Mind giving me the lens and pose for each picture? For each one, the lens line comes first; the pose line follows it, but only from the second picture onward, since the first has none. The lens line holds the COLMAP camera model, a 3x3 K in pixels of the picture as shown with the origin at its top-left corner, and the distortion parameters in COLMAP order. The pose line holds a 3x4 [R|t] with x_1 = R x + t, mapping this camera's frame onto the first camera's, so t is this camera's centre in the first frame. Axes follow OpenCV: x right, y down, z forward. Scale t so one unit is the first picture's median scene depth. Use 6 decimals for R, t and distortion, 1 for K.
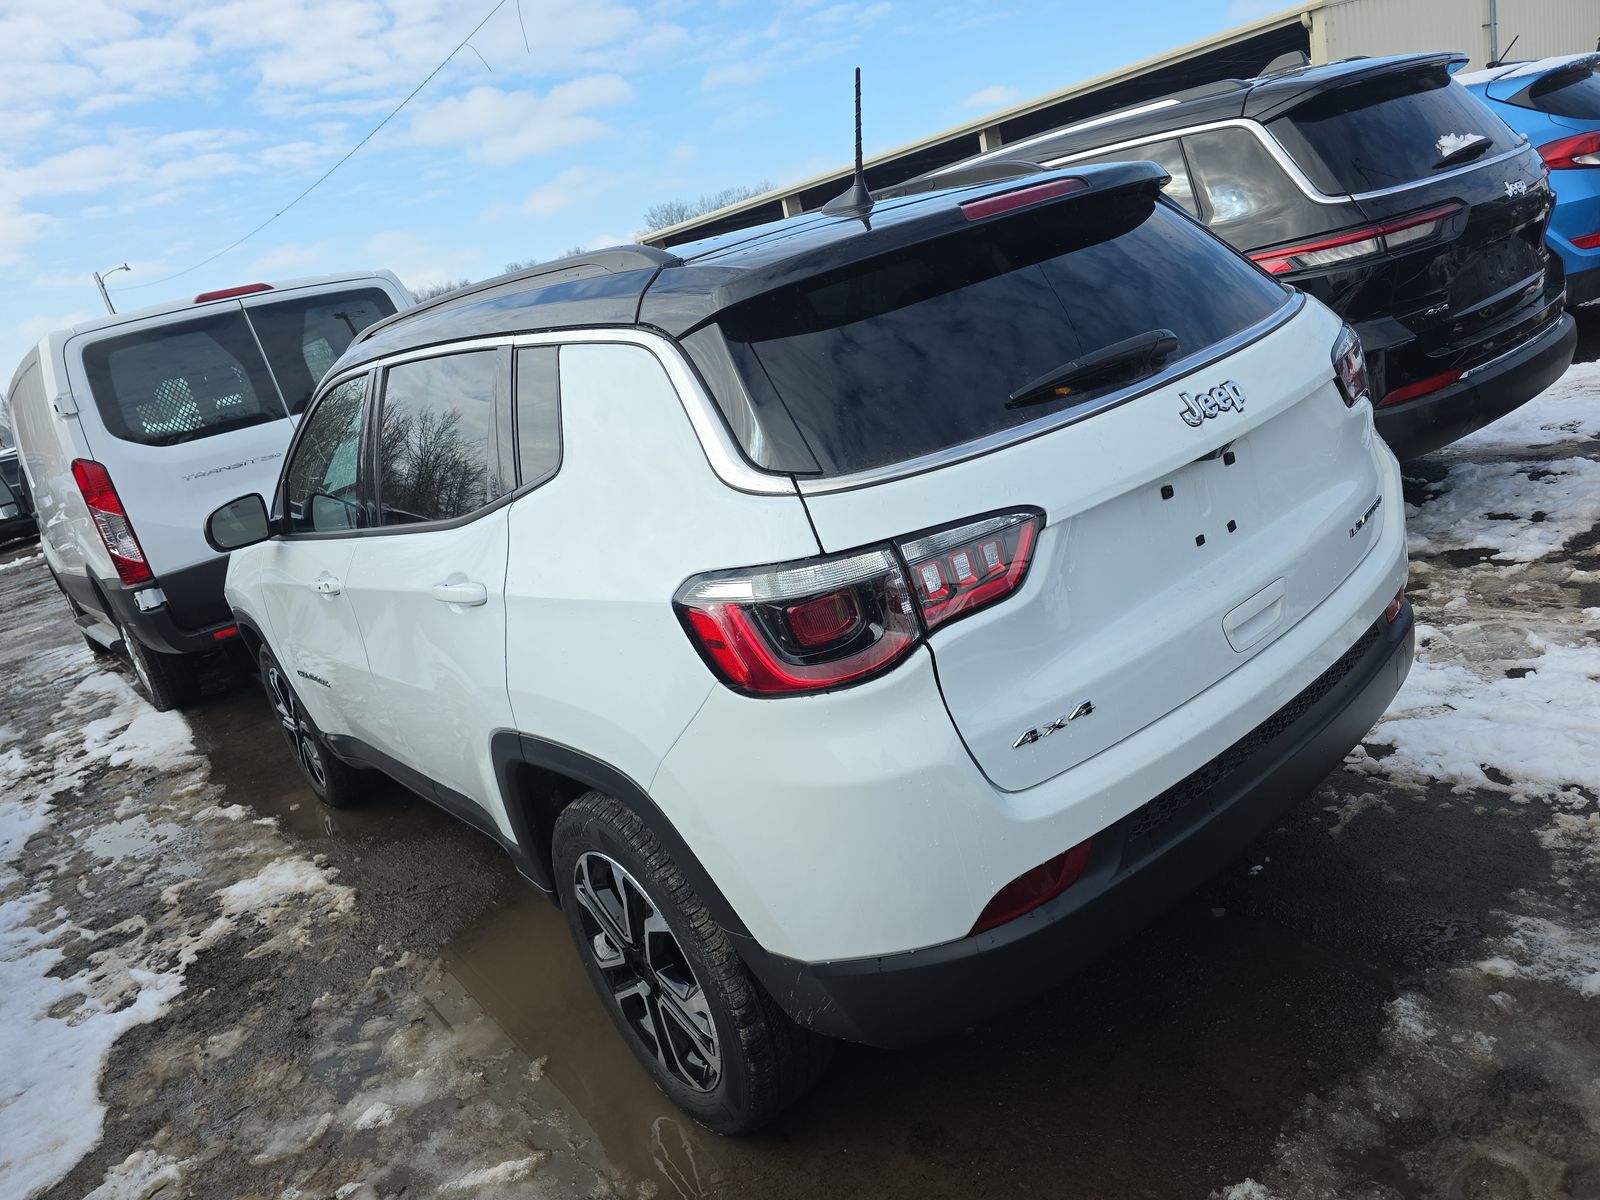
lens RADIAL K [[1083.4, 0, 804.9], [0, 1083.4, 593.2], [0, 0, 1]] dist [0.044404, -0.042024]
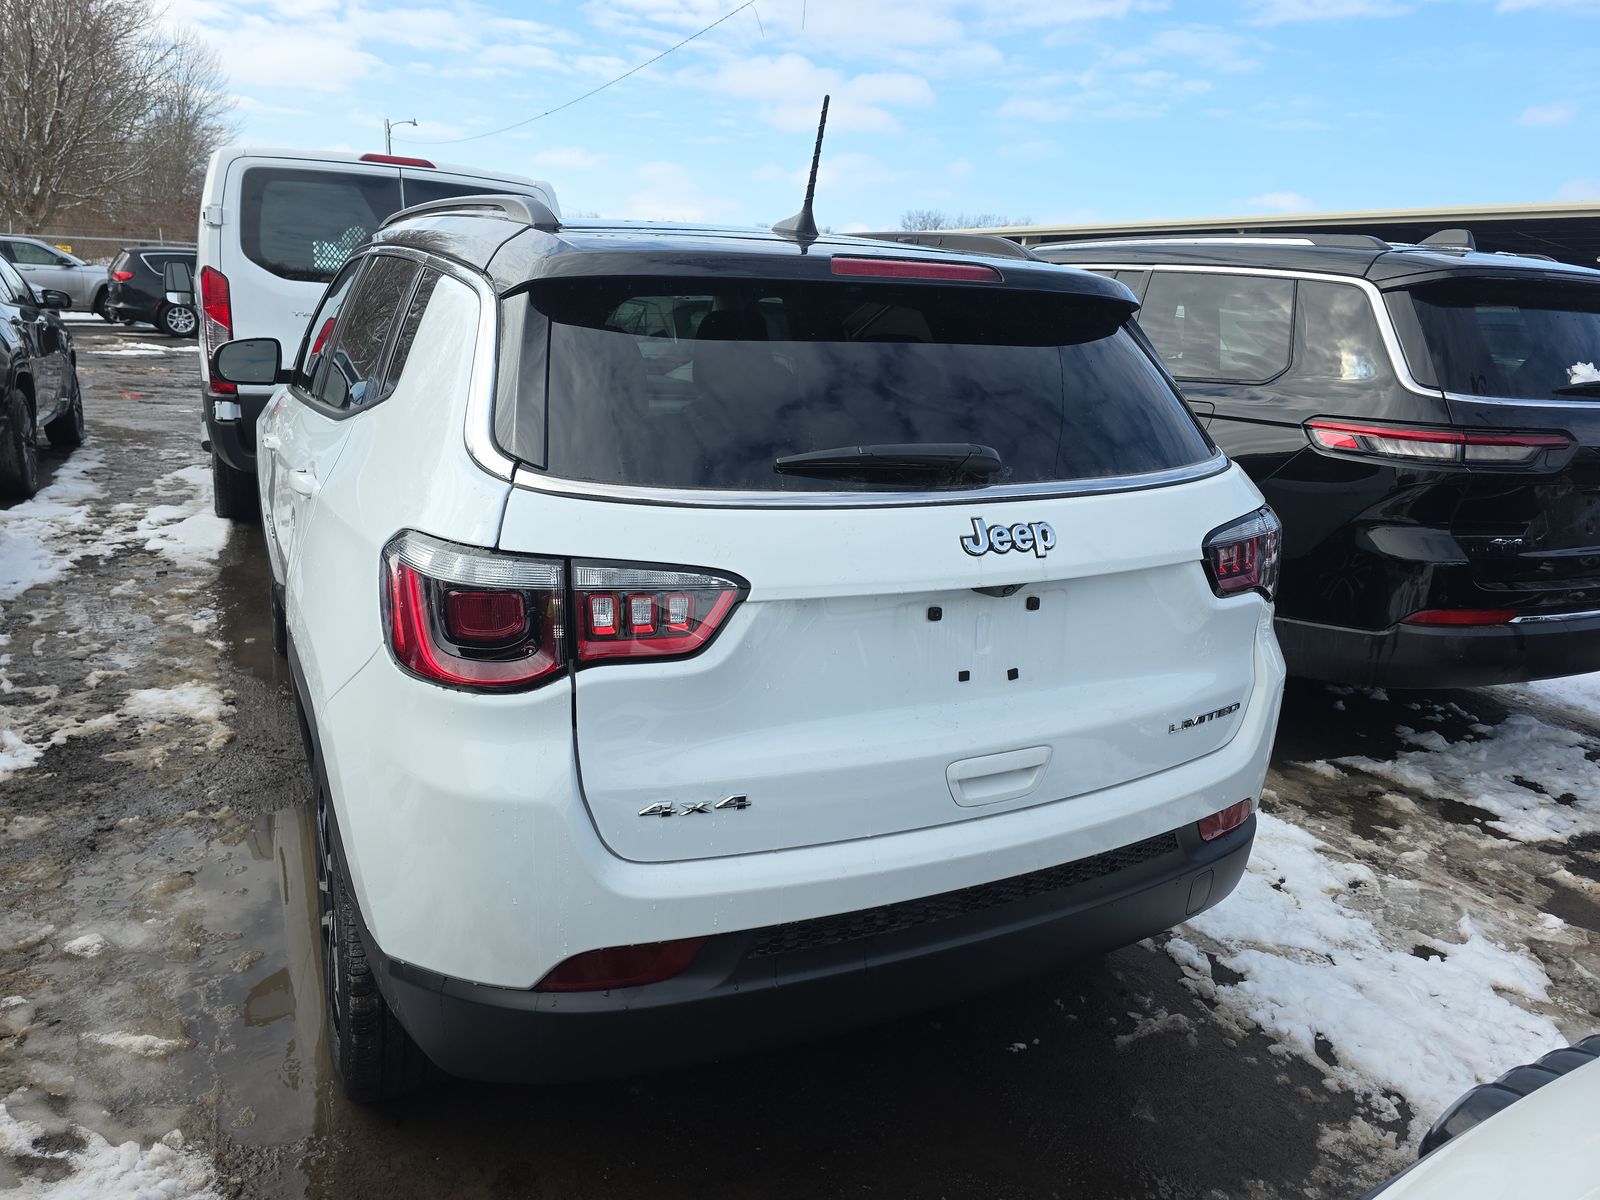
lens RADIAL K [[1086.3, 0, 800.7], [0, 1086.3, 569.3], [0, 0, 1]] dist [0.038583, -0.035757]
pose [[0.936643, 0.326340, -0.127286, 0.166863], [-0.329707, 0.944066, -0.005747, -0.043085], [0.118291, 0.047350, 0.991849, 0.037478]]
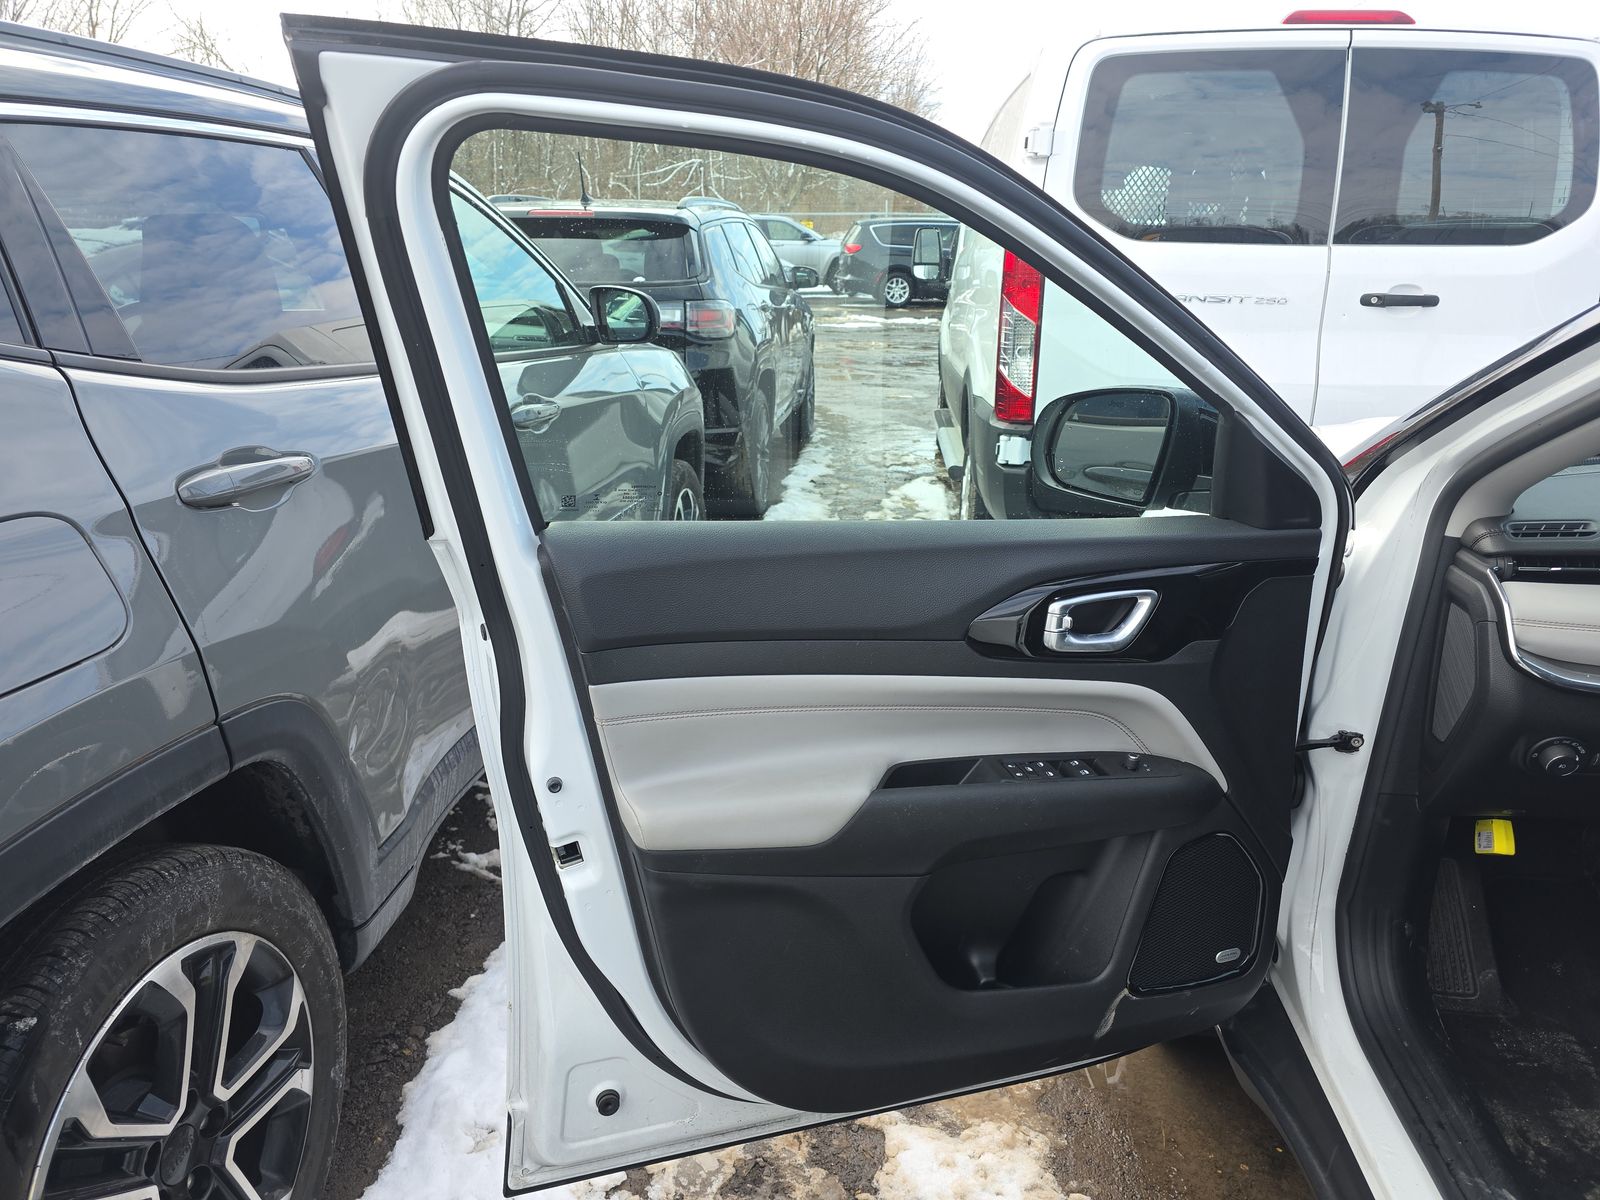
lens RADIAL K [[1083.4, 0, 804.9], [0, 1083.4, 593.2], [0, 0, 1]] dist [0.044404, -0.042024]
pose [[0.685882, 0.449364, -0.572397, -0.405419], [-0.377342, 0.892178, 0.248255, -0.055320], [0.622237, 0.045716, 0.781493, 0.609980]]
